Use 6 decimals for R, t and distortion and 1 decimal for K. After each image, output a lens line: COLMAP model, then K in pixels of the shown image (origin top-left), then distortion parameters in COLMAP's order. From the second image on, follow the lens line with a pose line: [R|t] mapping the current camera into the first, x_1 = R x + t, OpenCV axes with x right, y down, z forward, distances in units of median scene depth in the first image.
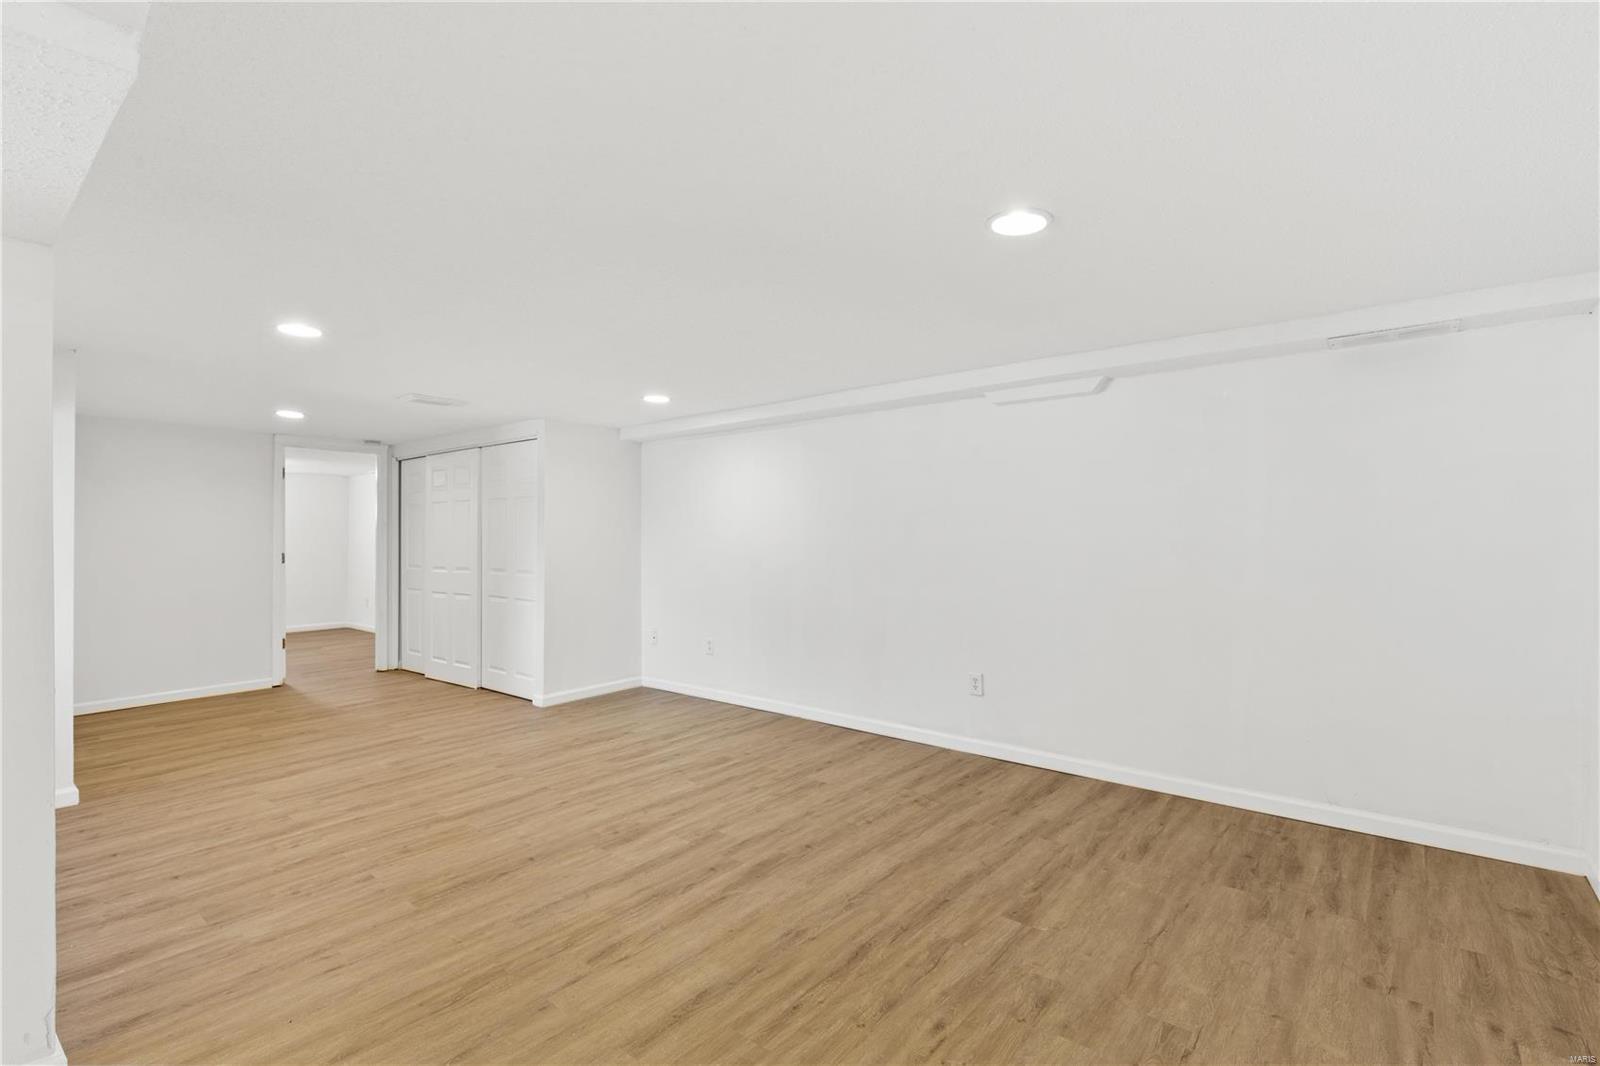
lens RADIAL K [[740.3, 0, 808.1], [0, 740.3, 539.2], [0, 0, 1]] dist [0.003184, -0.000348]
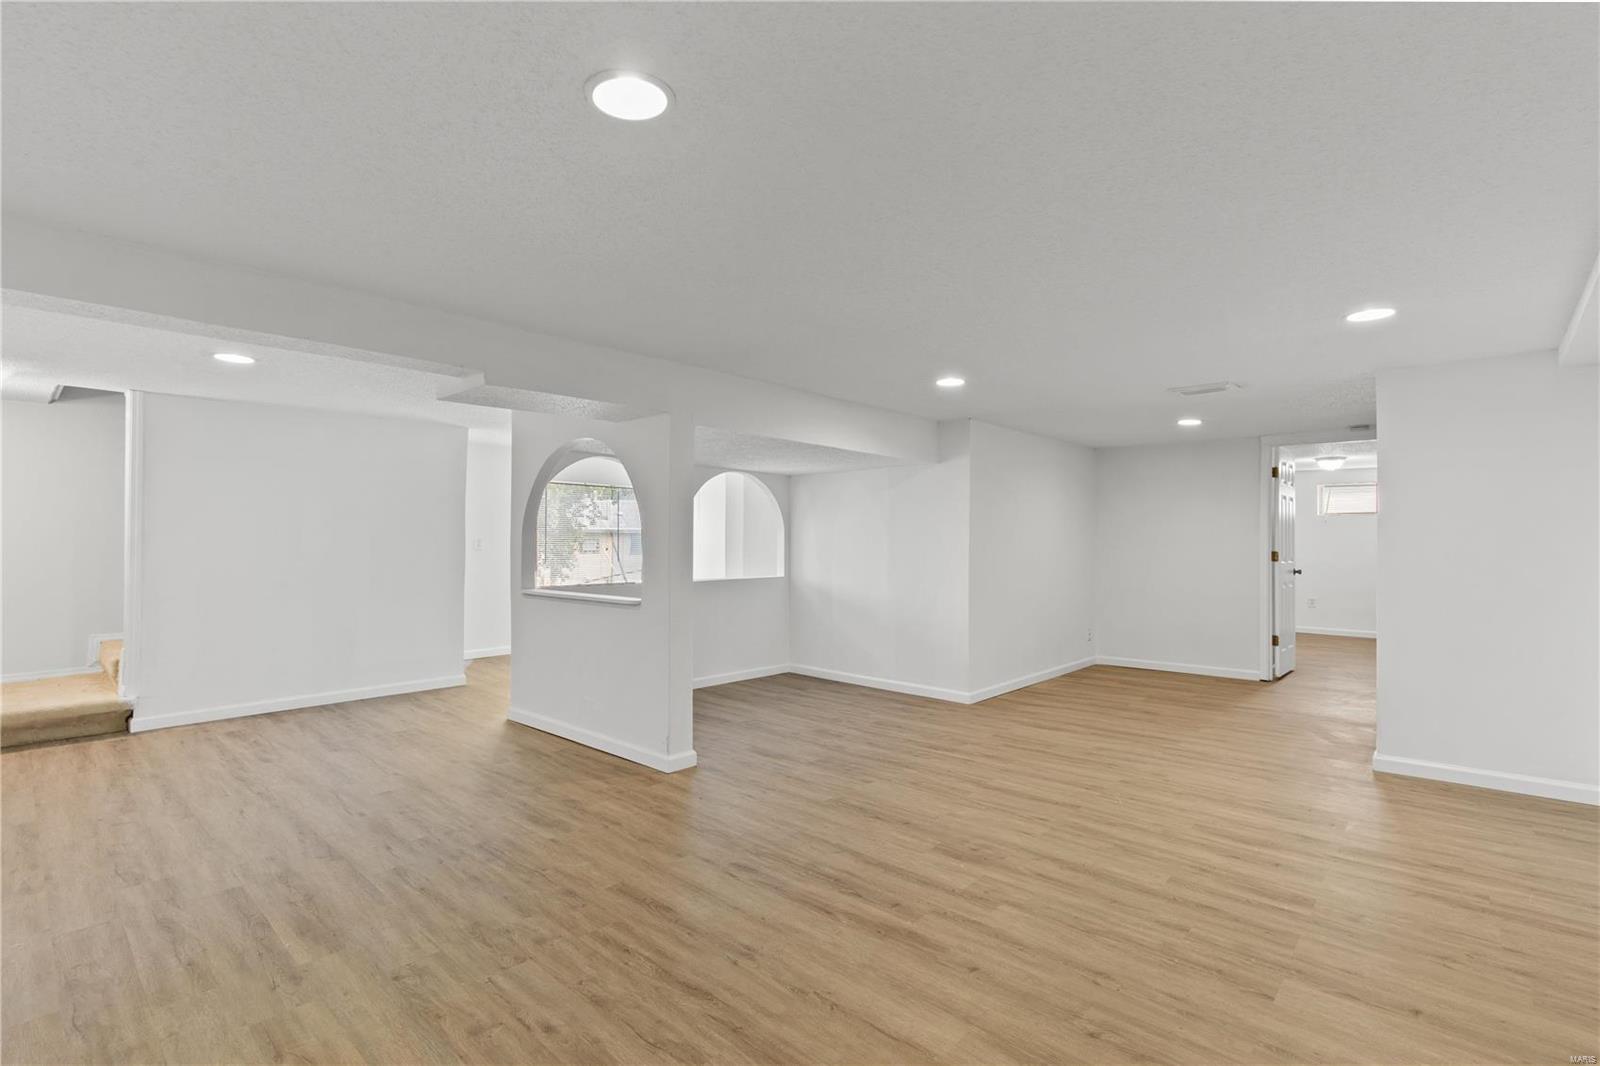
lens RADIAL K [[740.3, 0, 809.1], [0, 740.3, 528.2], [0, 0, 1]] dist [0.003184, -0.000348]
pose [[-0.060339, -0.011750, -0.998109, 0.684280], [-0.003472, 0.999927, -0.011562, 0.001422], [0.998172, 0.002768, -0.060375, 0.837217]]
